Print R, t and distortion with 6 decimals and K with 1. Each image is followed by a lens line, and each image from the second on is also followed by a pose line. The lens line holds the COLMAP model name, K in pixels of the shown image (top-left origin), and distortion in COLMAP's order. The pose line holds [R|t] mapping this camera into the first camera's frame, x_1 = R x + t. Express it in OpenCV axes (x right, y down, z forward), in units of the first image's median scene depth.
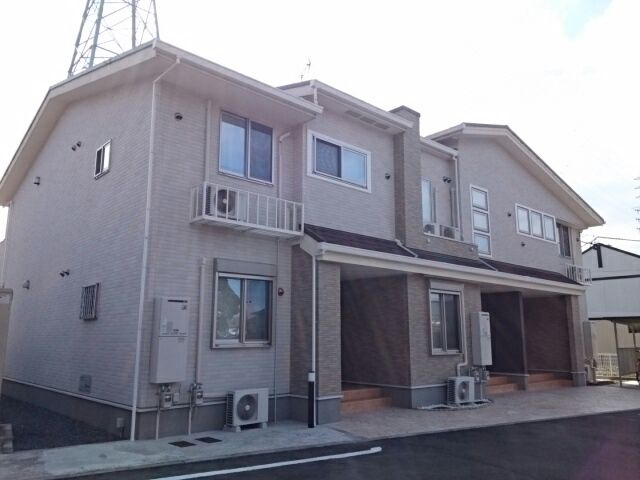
lens RADIAL K [[519.6, 0, 320.0], [0, 519.6, 240.0], [0, 0, 1]] dist [-0.005215, -0.009881]
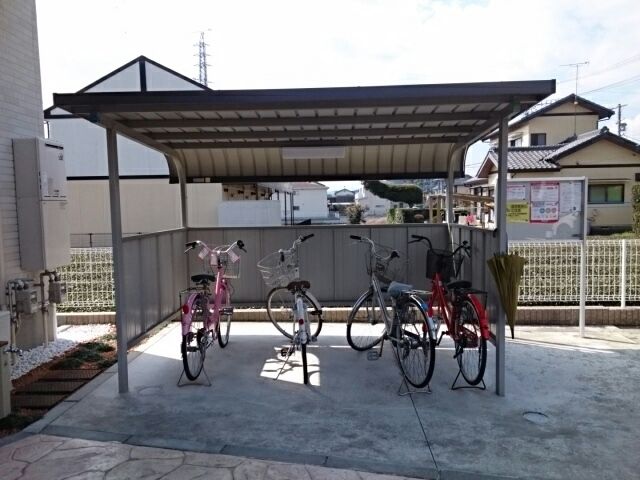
lens RADIAL K [[519.6, 0, 320.0], [0, 519.6, 240.0], [0, 0, 1]] dist [-0.005215, -0.009881]
pose [[0.704146, -0.063628, 0.707199, 0.446353], [-0.104664, 0.975797, 0.192007, 0.146218], [-0.702299, -0.209219, 0.680444, 0.731453]]
